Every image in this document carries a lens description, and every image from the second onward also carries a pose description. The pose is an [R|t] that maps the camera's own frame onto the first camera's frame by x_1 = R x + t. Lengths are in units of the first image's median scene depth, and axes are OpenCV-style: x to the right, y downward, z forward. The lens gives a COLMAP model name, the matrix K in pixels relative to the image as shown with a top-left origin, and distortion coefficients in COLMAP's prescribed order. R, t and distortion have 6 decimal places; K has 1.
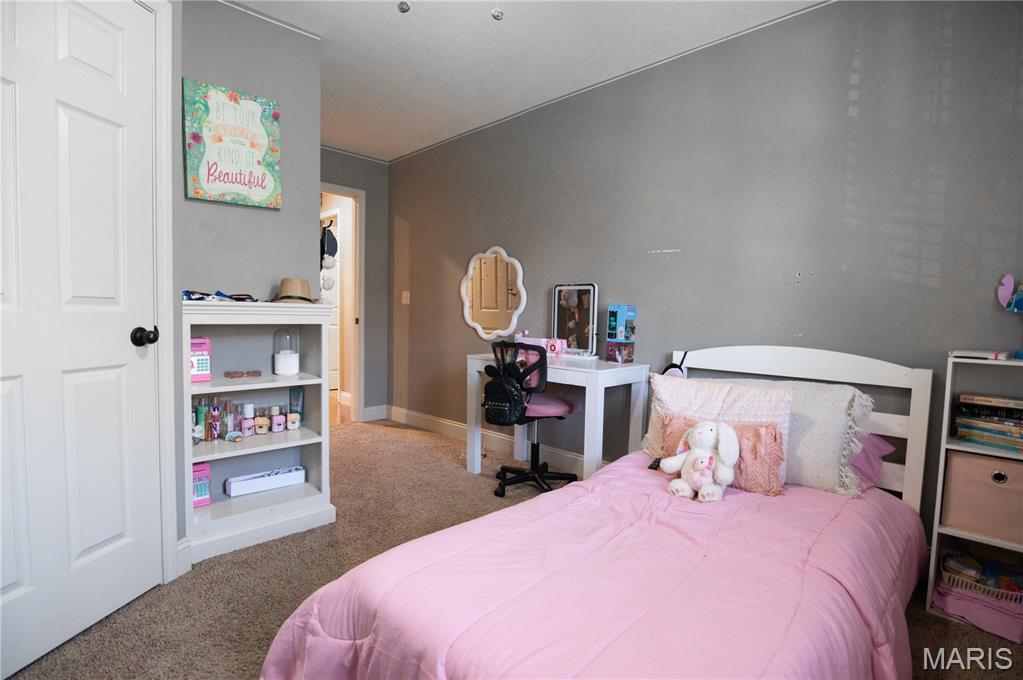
lens RADIAL K [[505.3, 0, 505.3], [0, 505.3, 341.1], [0, 0, 1]] dist [-0.022361, 0.001619]
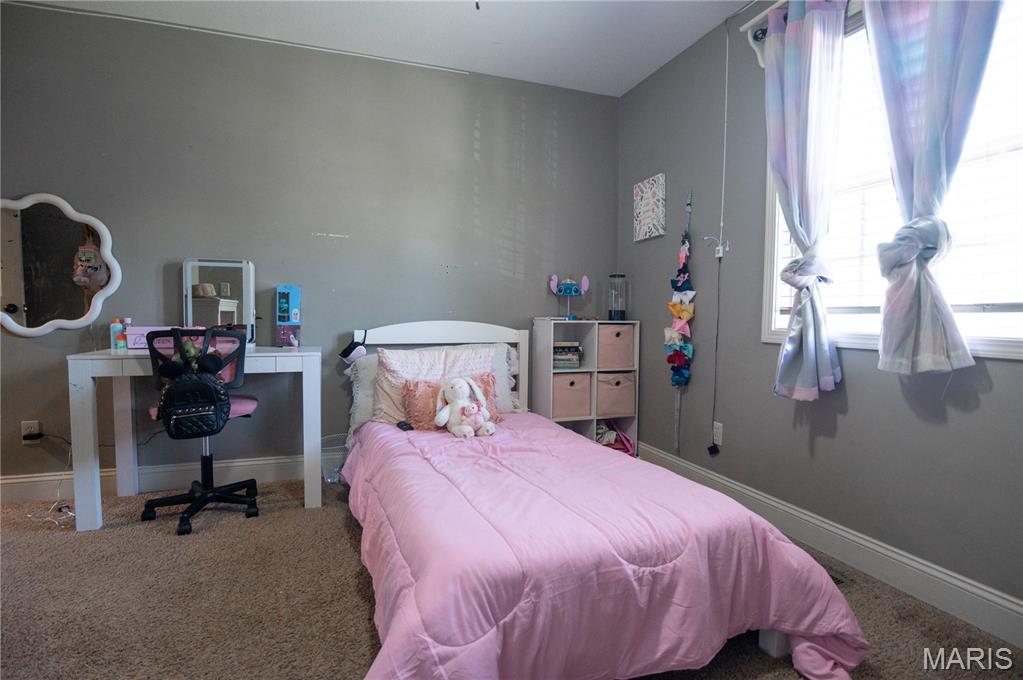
lens RADIAL K [[505.3, 0, 503.0], [0, 505.3, 340.6], [0, 0, 1]] dist [-0.022361, 0.001619]
pose [[0.423708, -0.059946, 0.903813, -0.503411], [0.052713, 0.997748, 0.041465, 0.013679], [-0.904264, 0.030074, 0.425914, 0.259305]]
